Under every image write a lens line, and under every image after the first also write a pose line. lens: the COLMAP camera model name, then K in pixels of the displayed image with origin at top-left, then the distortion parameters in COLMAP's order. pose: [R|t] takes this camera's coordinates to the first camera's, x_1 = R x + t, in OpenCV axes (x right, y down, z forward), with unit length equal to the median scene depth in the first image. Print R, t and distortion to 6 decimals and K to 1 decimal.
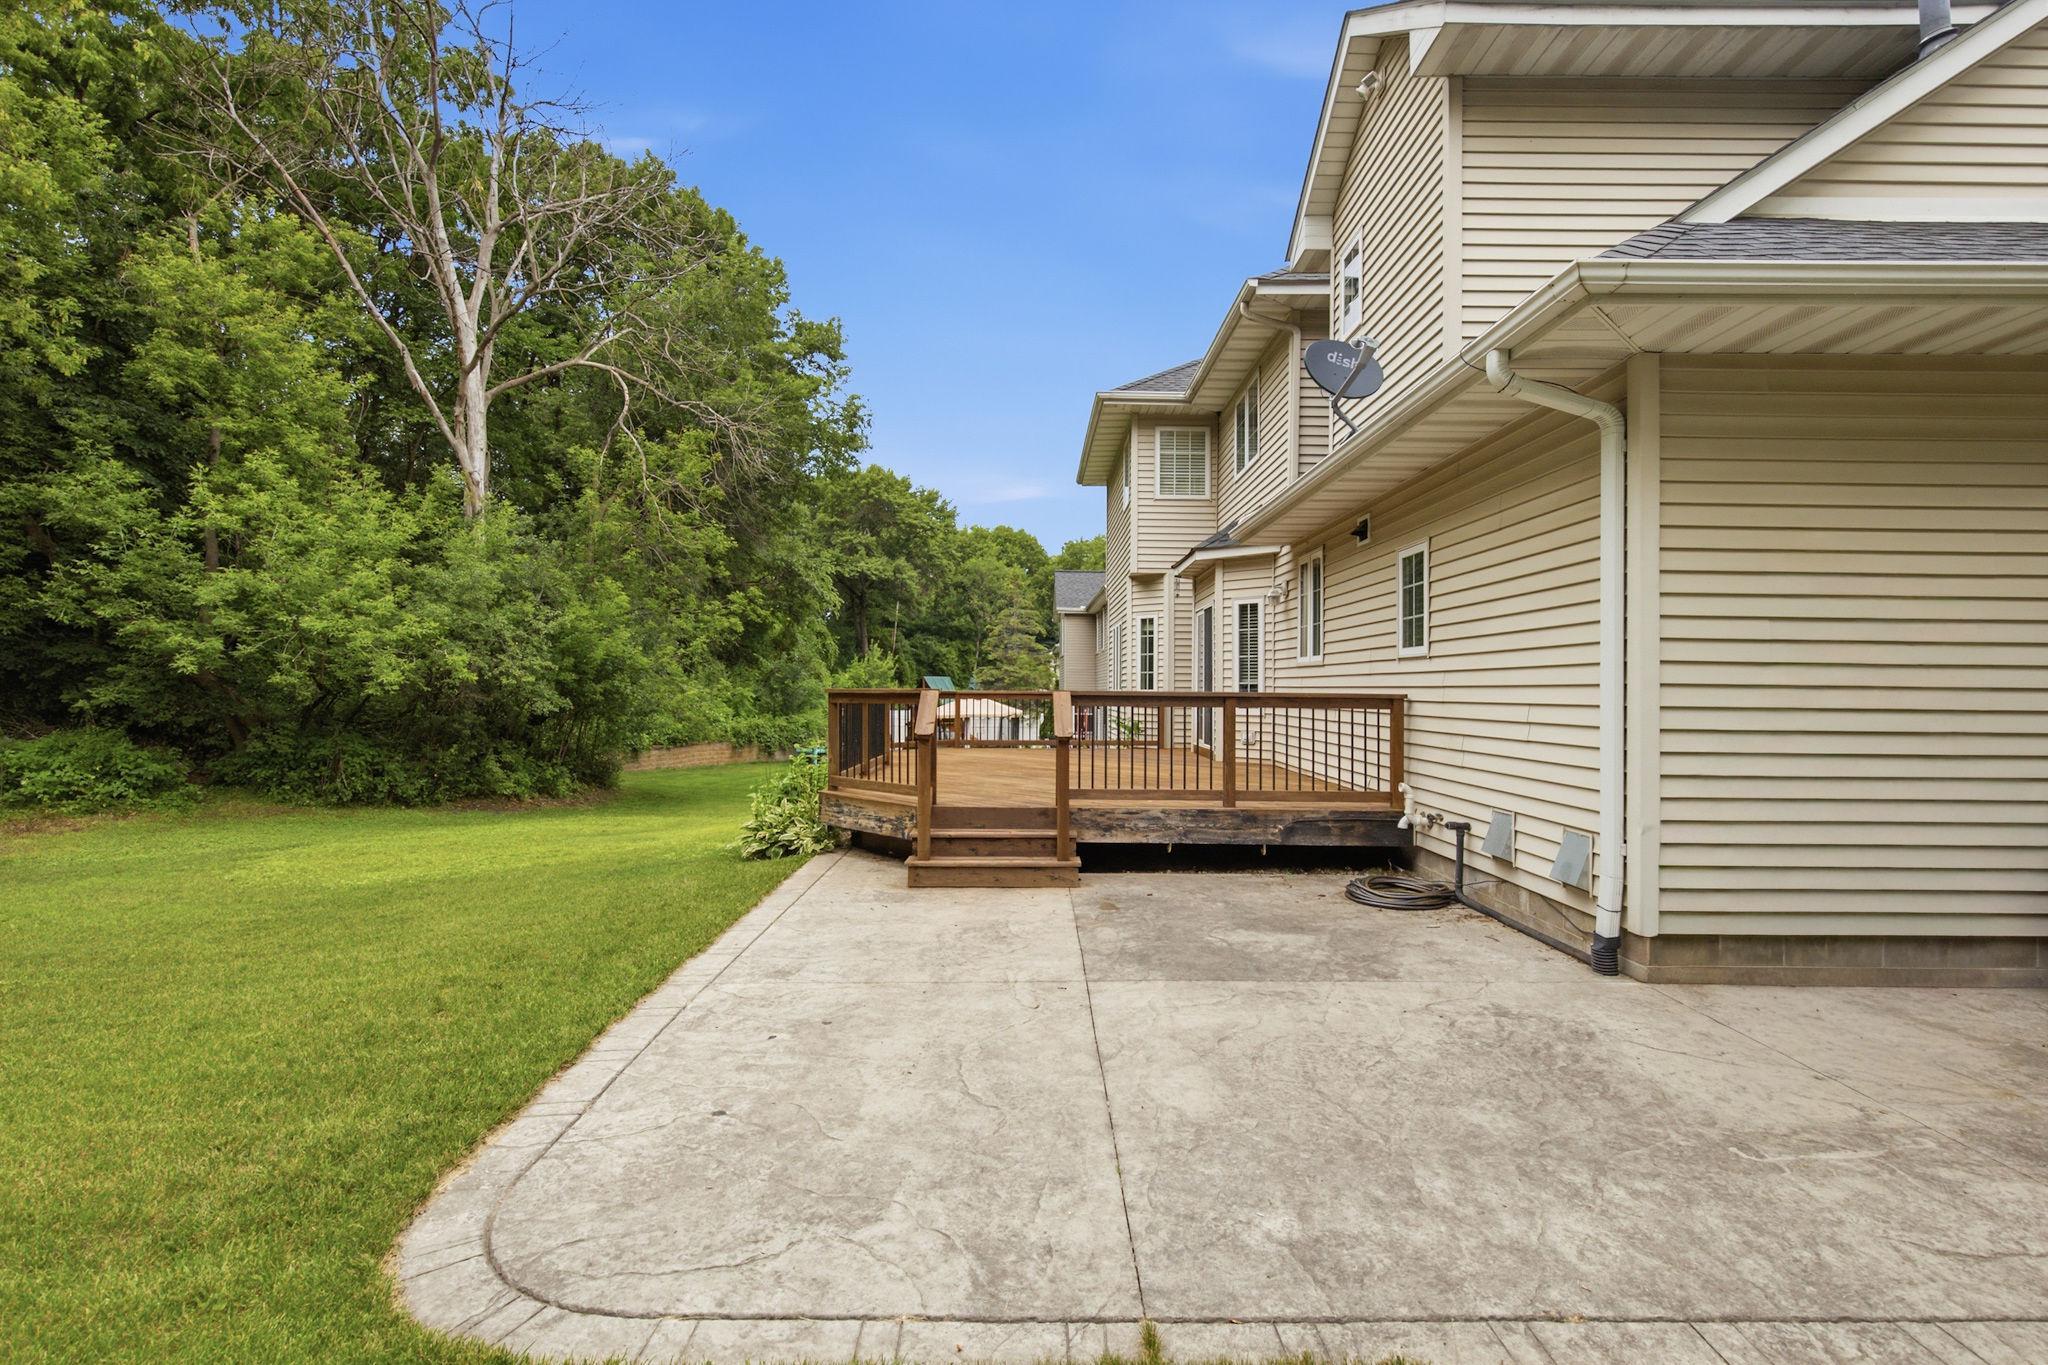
lens RADIAL K [[935.0, 0, 1024.0], [0, 935.0, 682.5], [0, 0, 1]] dist [0.000251, 0.000044]
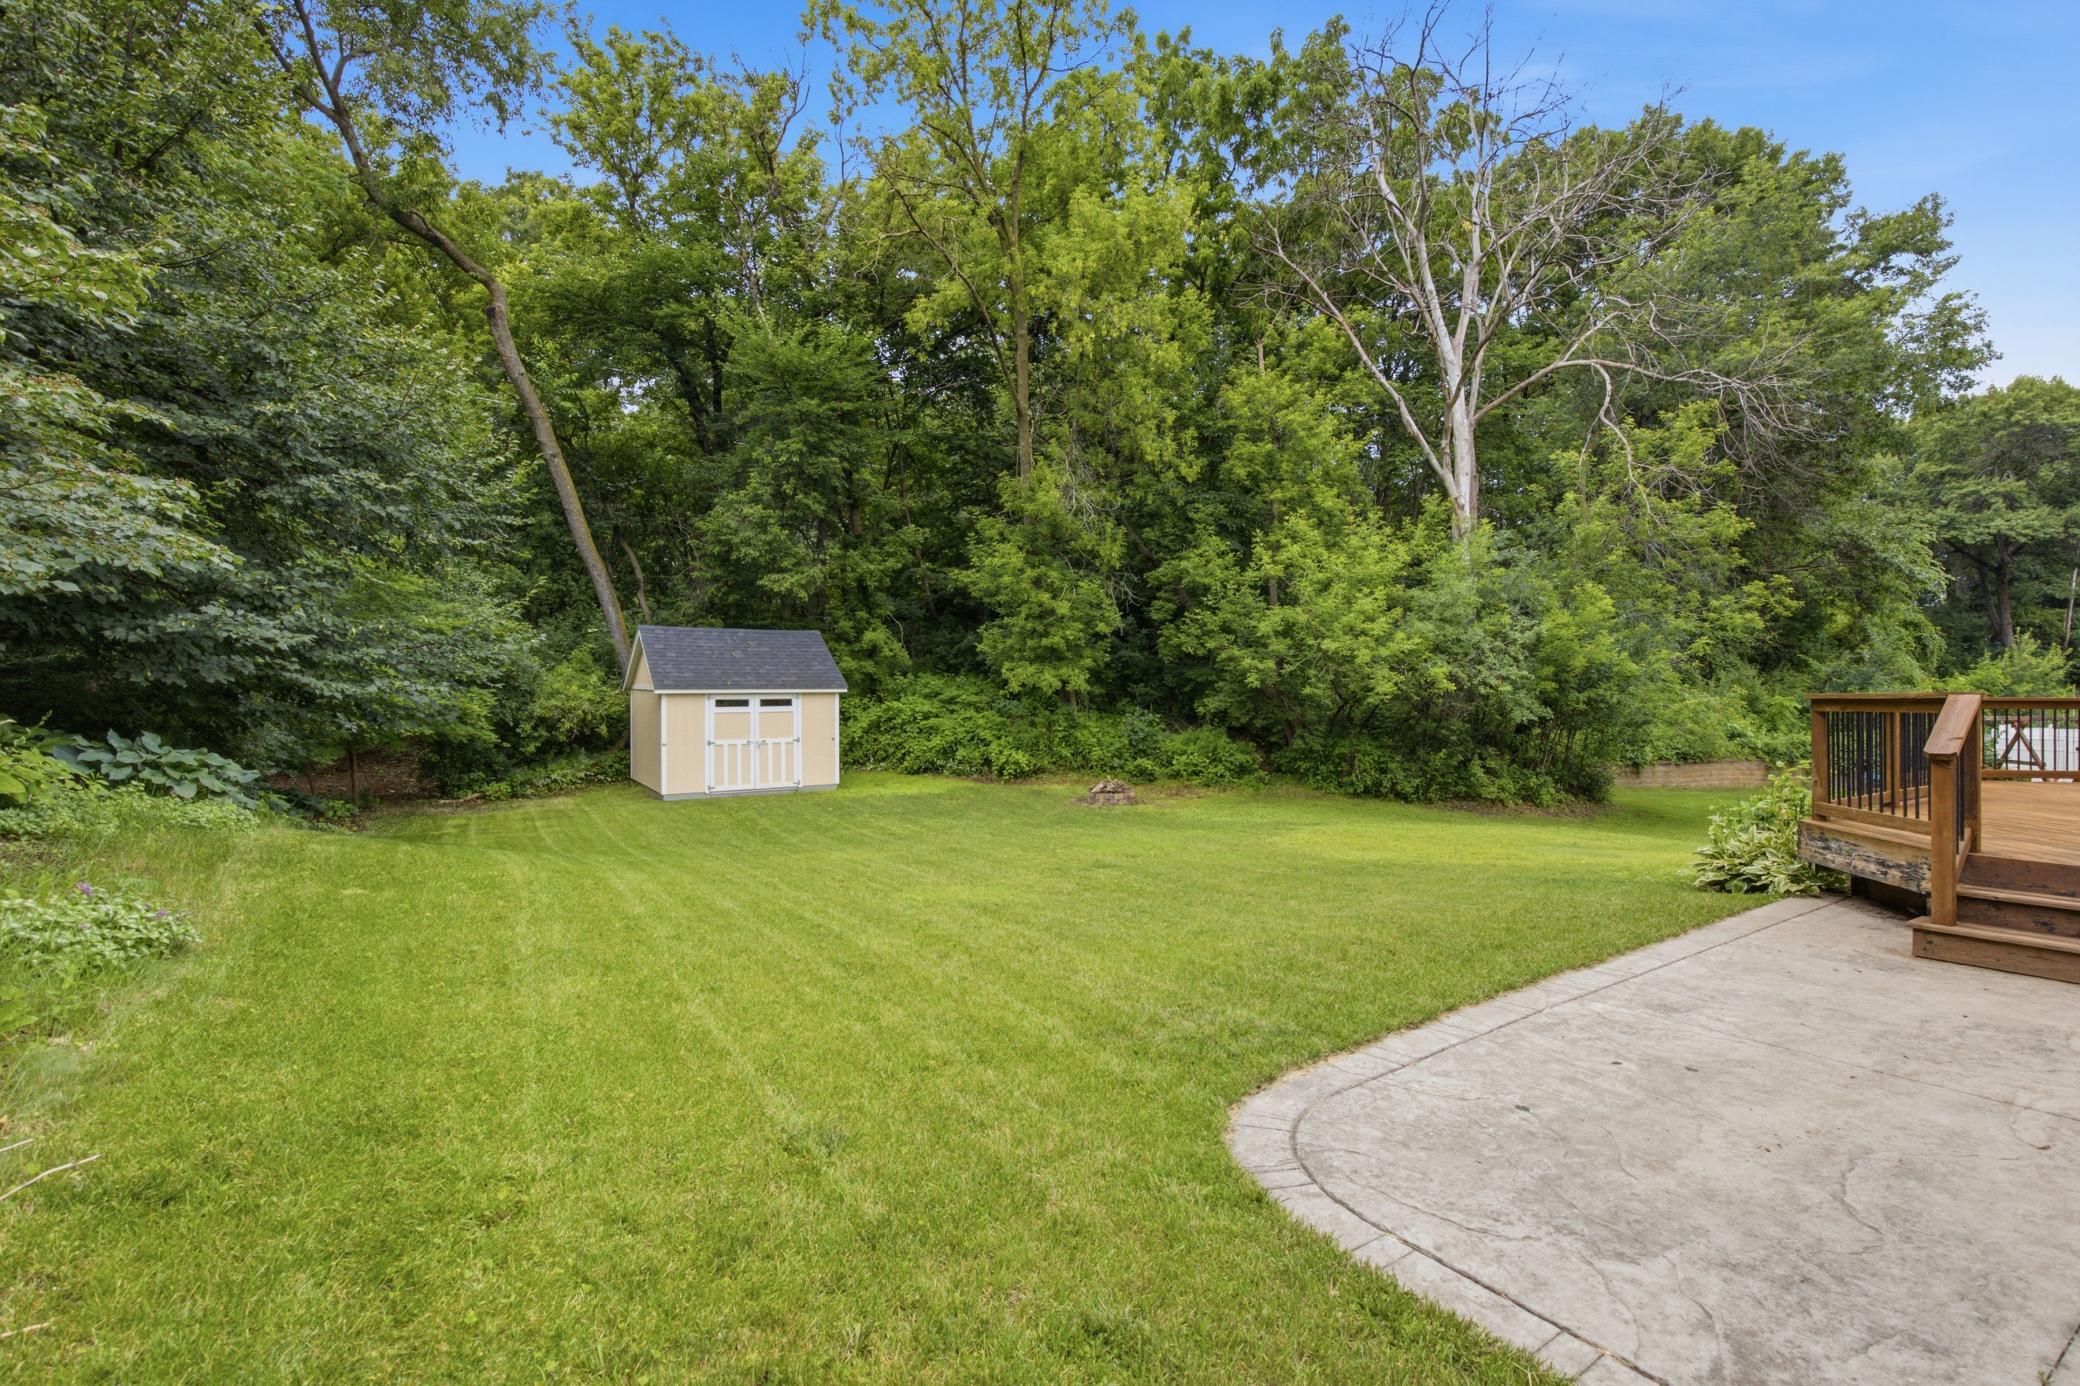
lens RADIAL K [[935.8, 0, 1049.6], [0, 935.8, 703.0], [0, 0, 1]] dist [0.000235, 0.000165]
pose [[0.562985, 0.000163, -0.826467, 0.045114], [0.008655, 0.999944, 0.006092, 0.002018], [0.826422, -0.010583, 0.562952, 0.001694]]
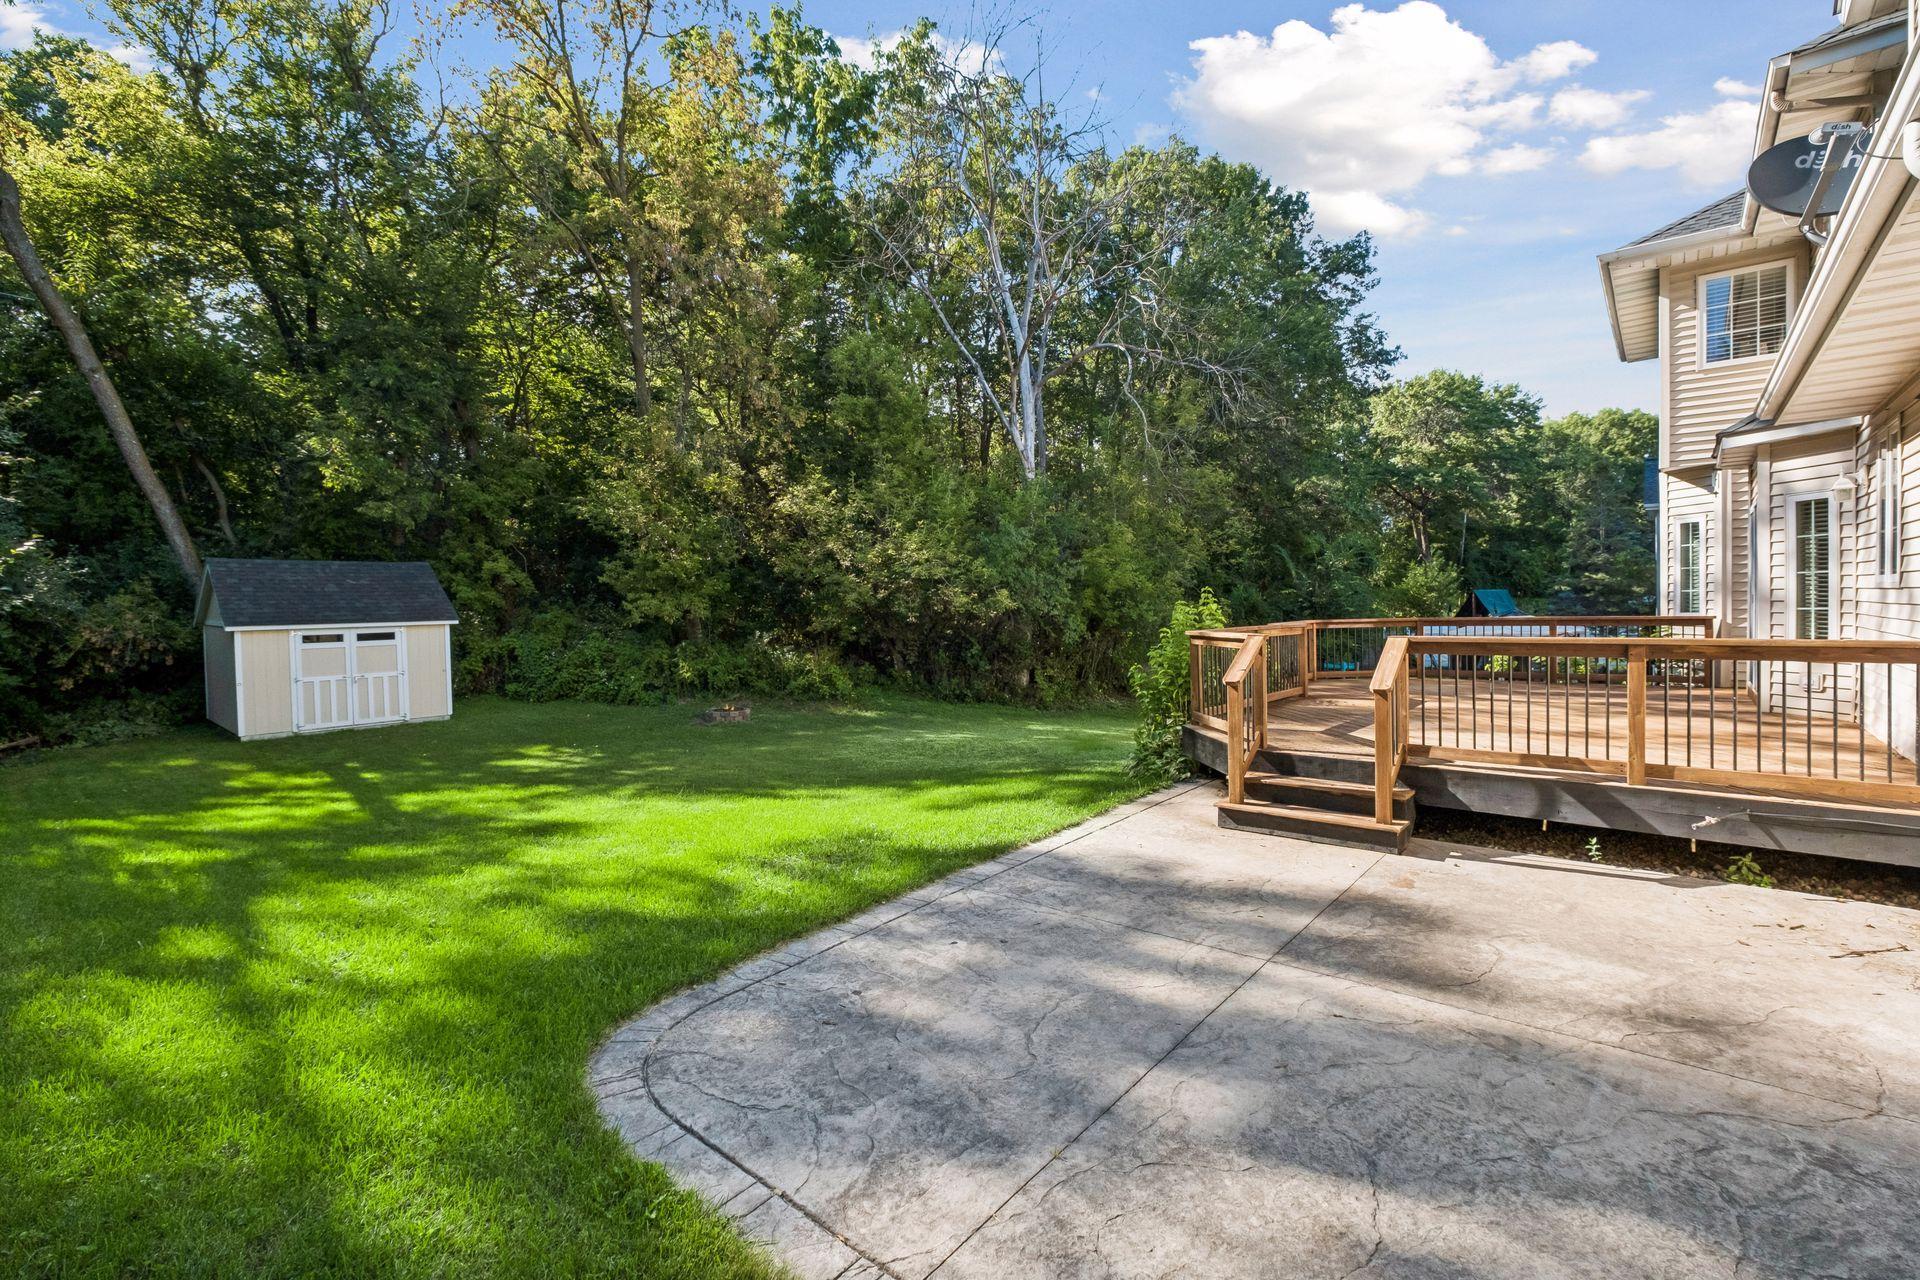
lens RADIAL K [[849.2, 0, 955.9], [0, 849.2, 627.8], [0, 0, 1]] dist [0.011016, -0.008941]
pose [[0.765845, -0.005462, -0.643002, 0.107582], [0.027695, 0.999316, 0.024497, -0.013636], [0.642428, -0.036569, 0.765473, 0.041353]]
